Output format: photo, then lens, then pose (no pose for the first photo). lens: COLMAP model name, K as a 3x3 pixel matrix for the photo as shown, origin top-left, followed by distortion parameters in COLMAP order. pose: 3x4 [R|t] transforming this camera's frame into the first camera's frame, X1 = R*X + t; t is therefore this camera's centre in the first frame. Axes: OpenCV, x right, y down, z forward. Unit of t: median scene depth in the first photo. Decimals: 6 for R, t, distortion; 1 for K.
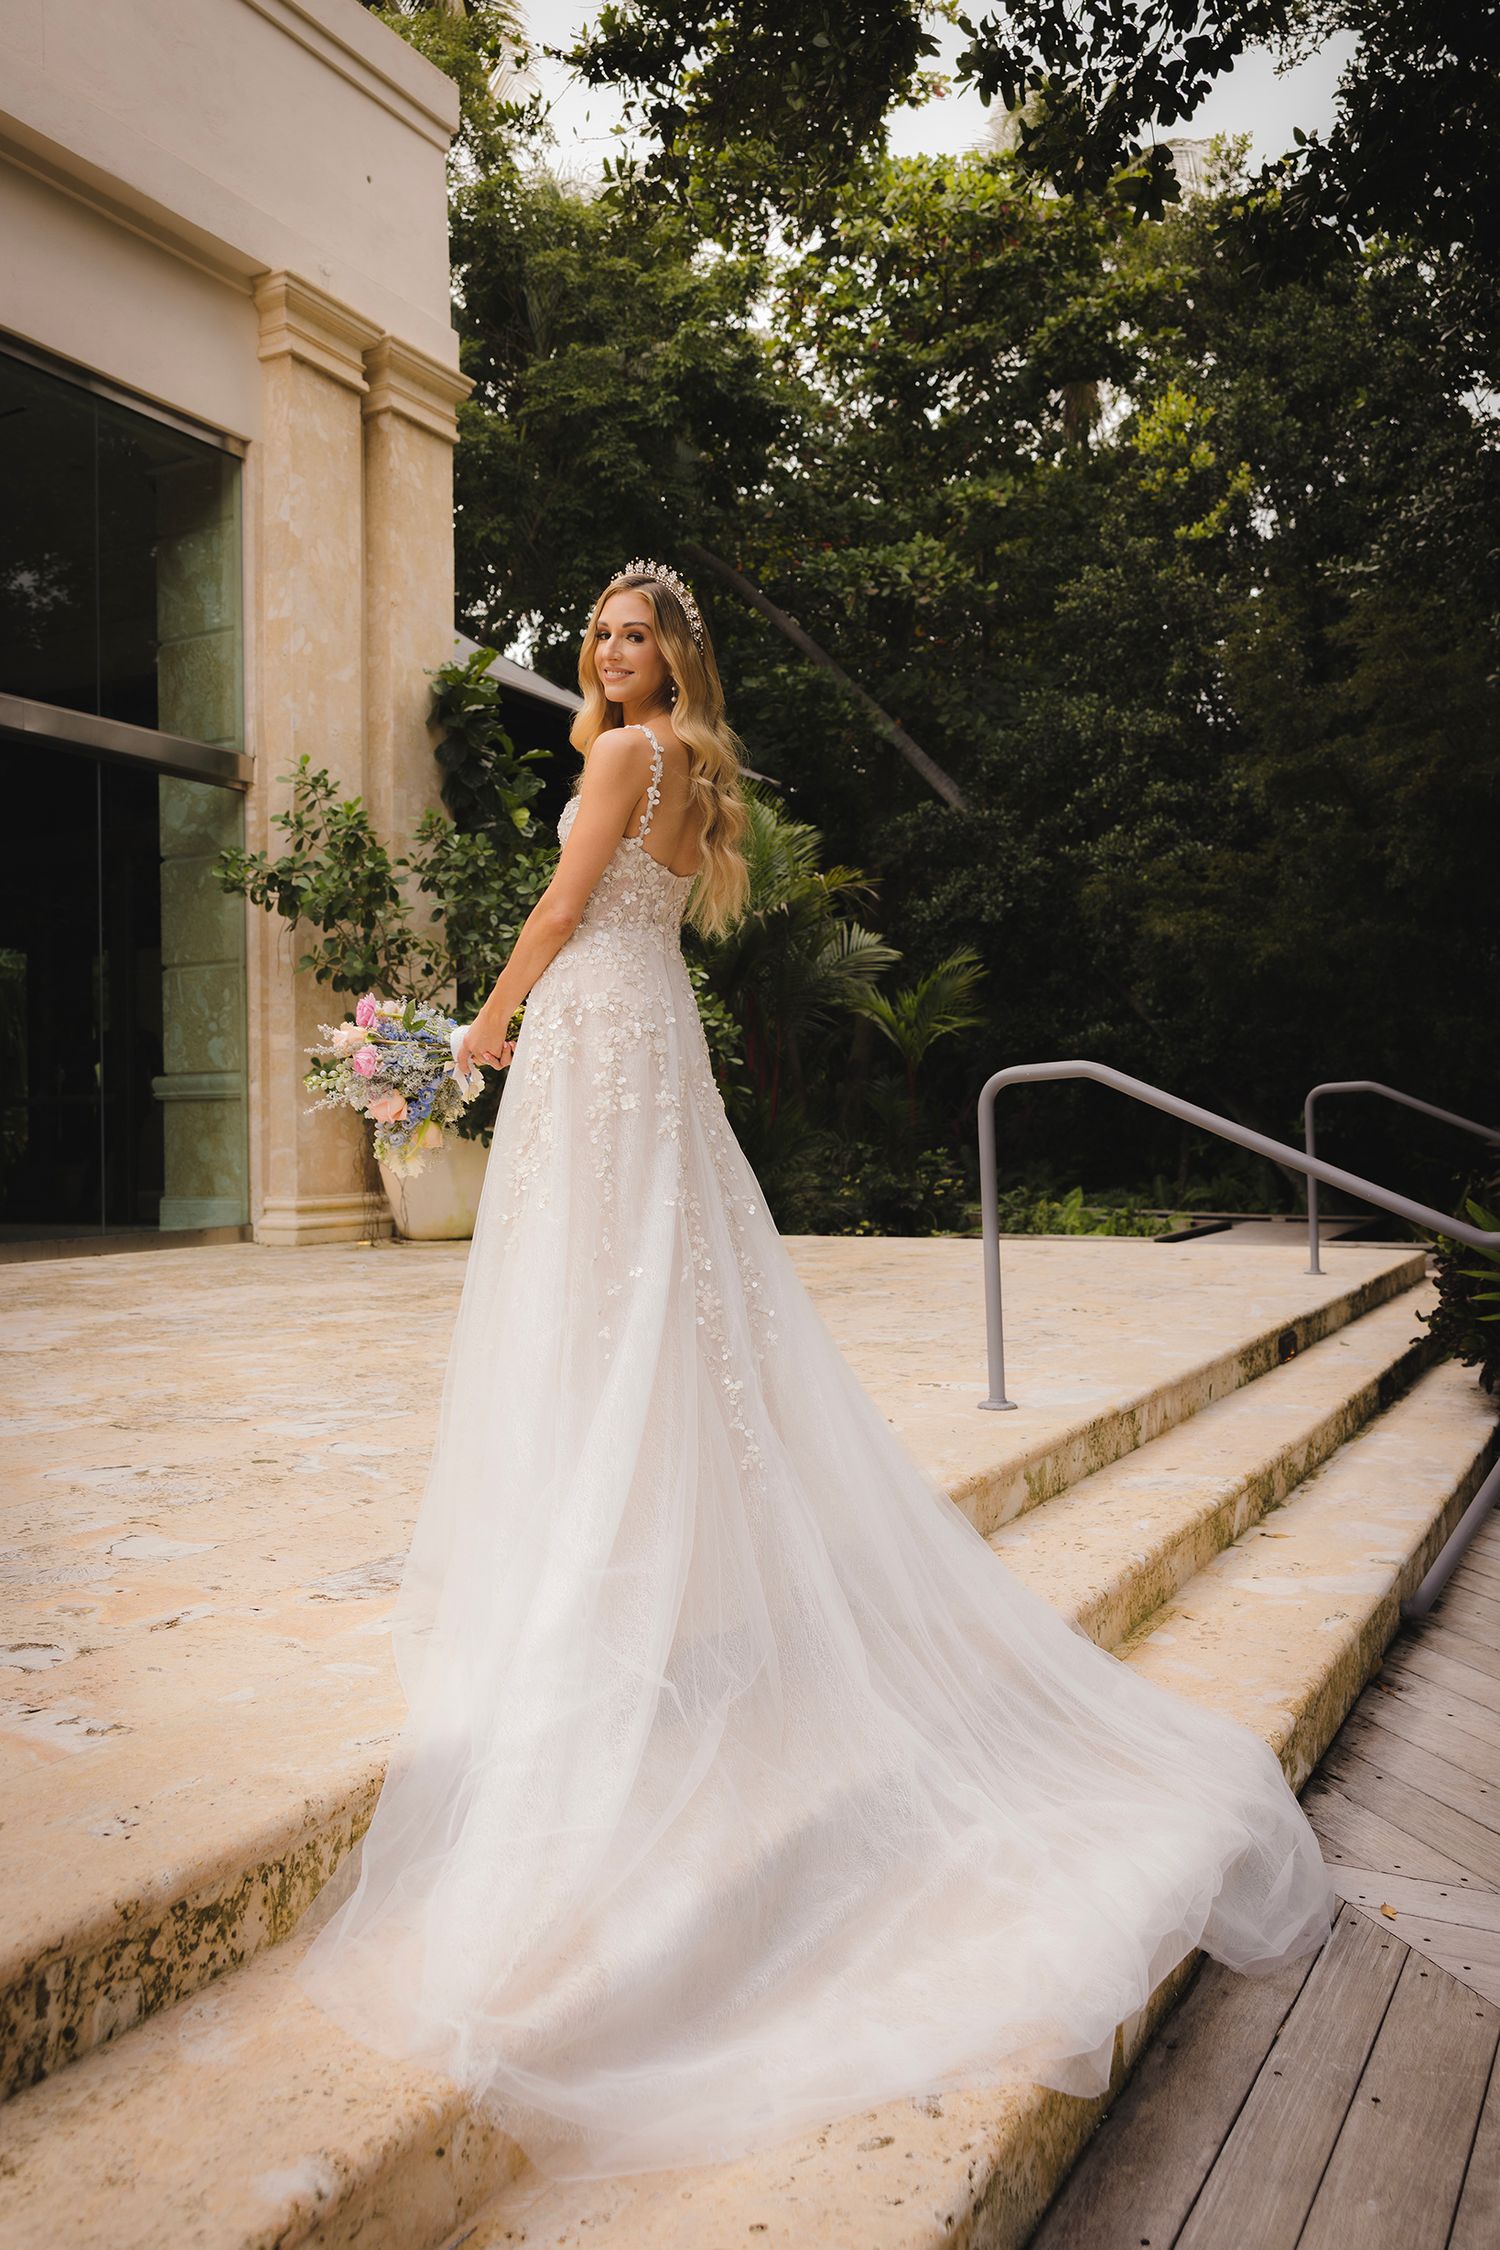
lens RADIAL K [[1853.6, 0, 741.5], [0, 1853.6, 1148.7], [0, 0, 1]] dist [-0.000340, 0.012293]
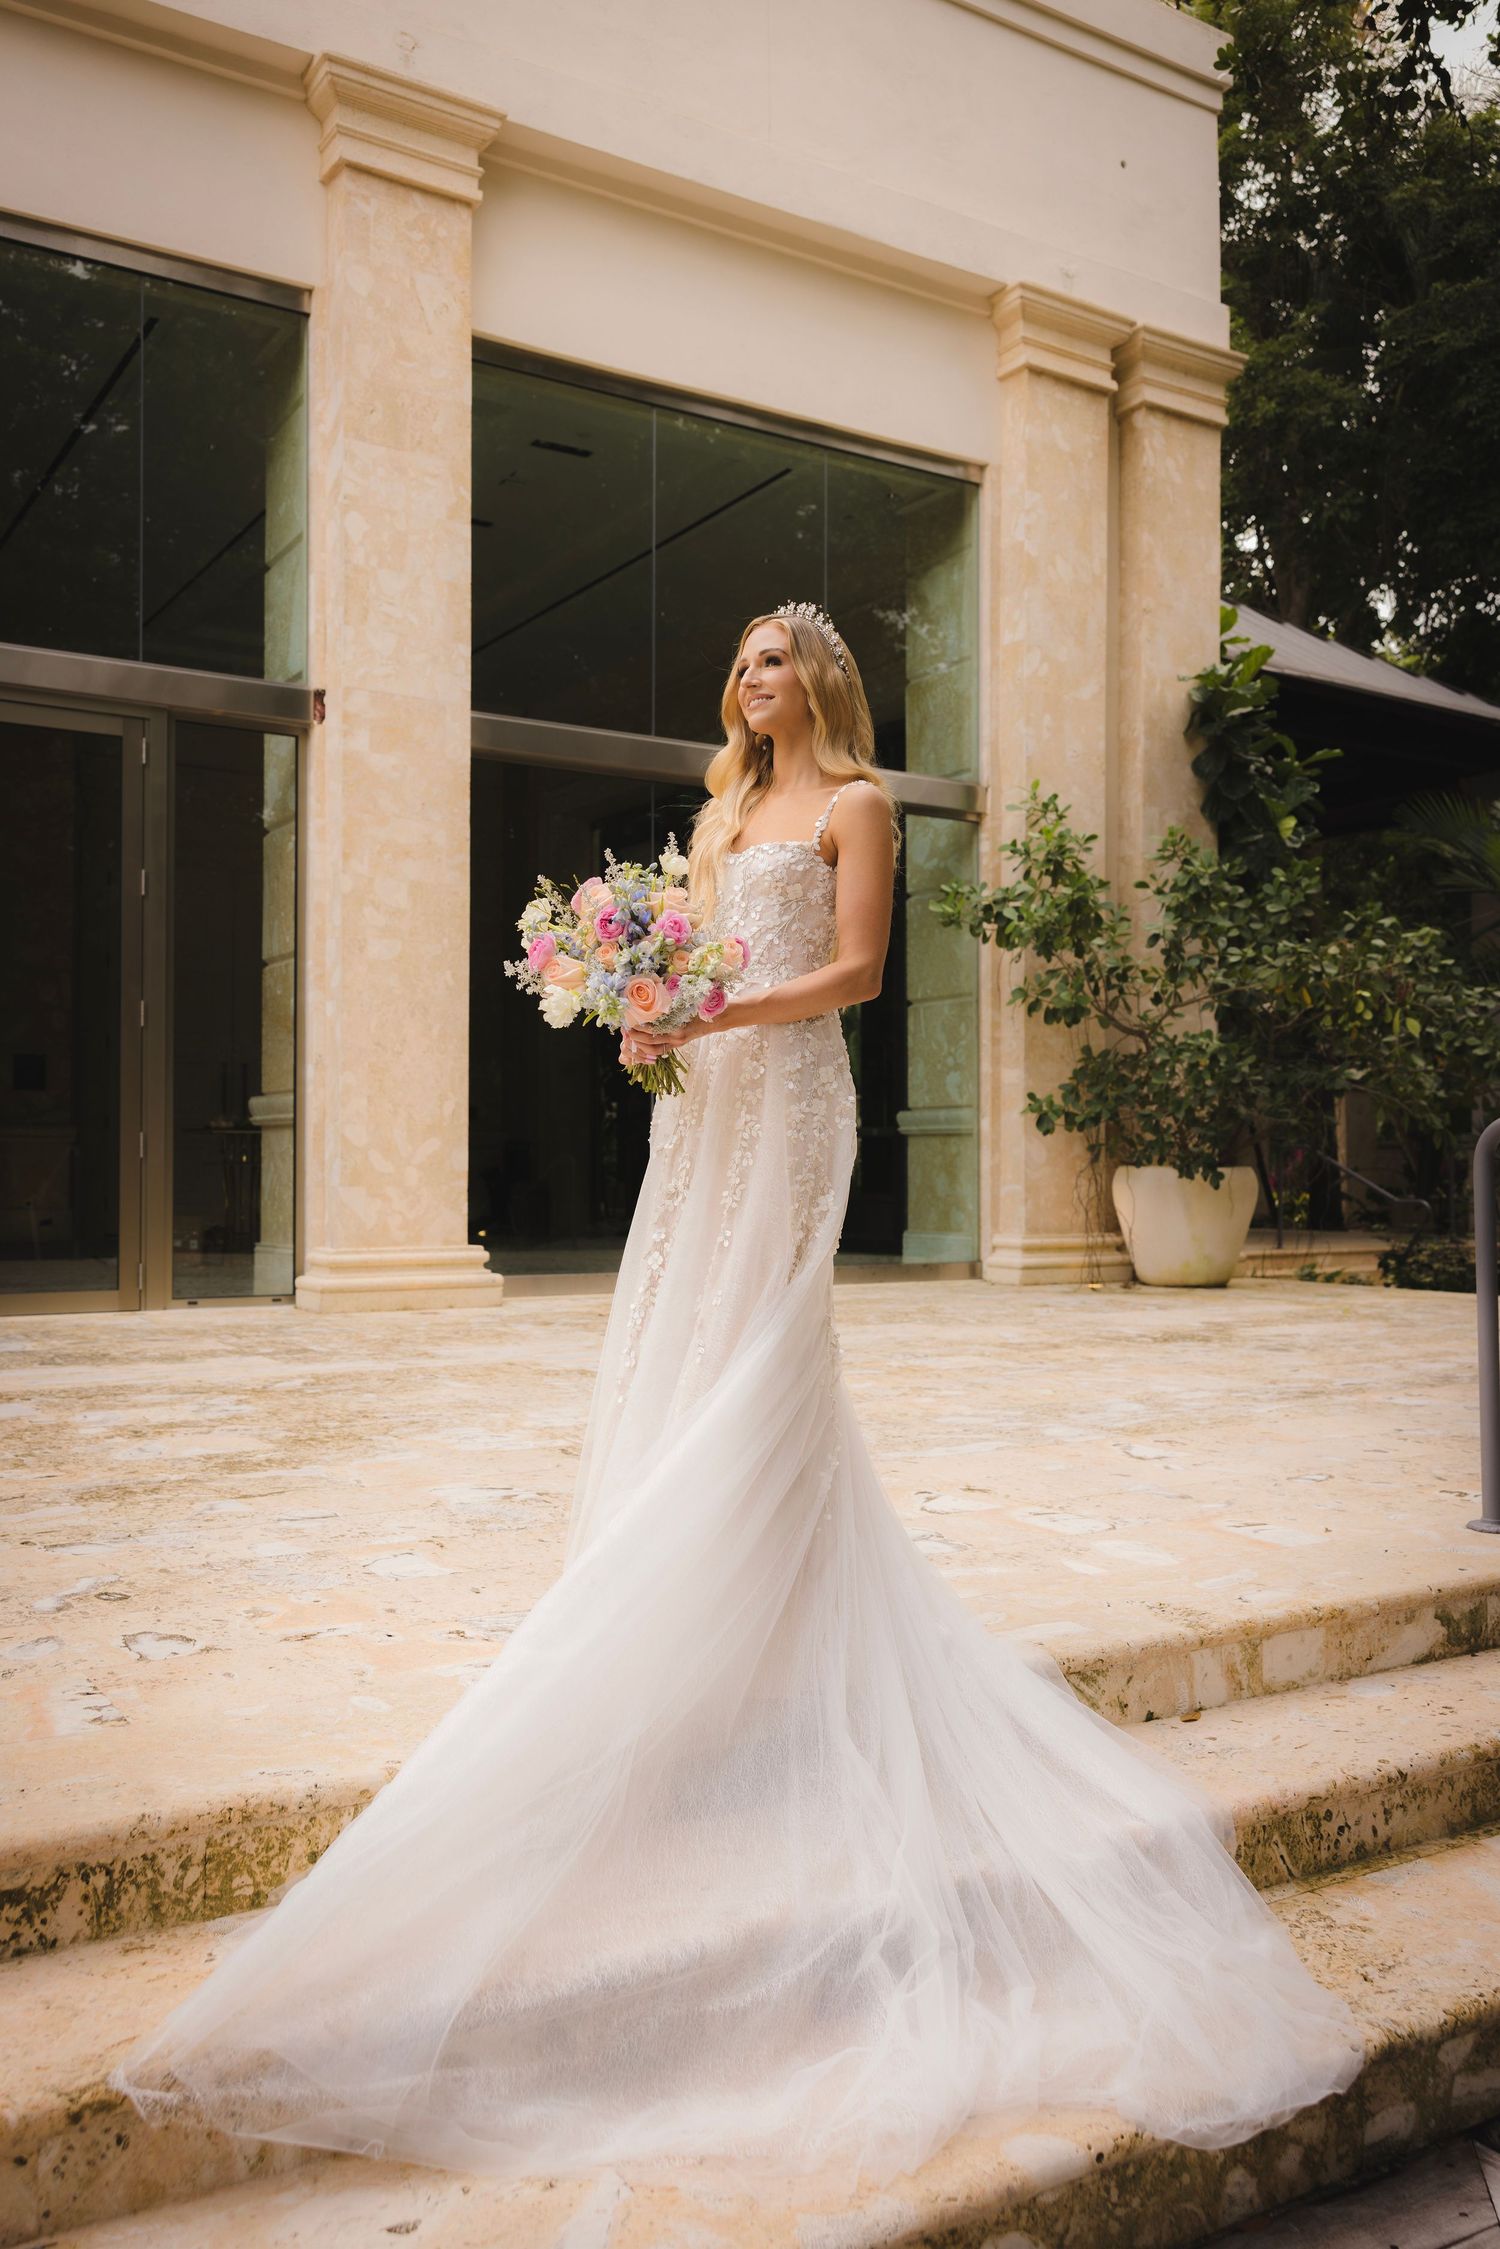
lens RADIAL K [[1928.0, 0, 749.7], [0, 1928.0, 1190.5], [0, 0, 1]] dist [0.010340, -0.001486]
pose [[0.861021, 0.024776, -0.507966, 0.150852], [-0.021592, 0.999693, 0.012161, -0.006782], [0.508111, 0.000497, 0.861291, 0.053494]]
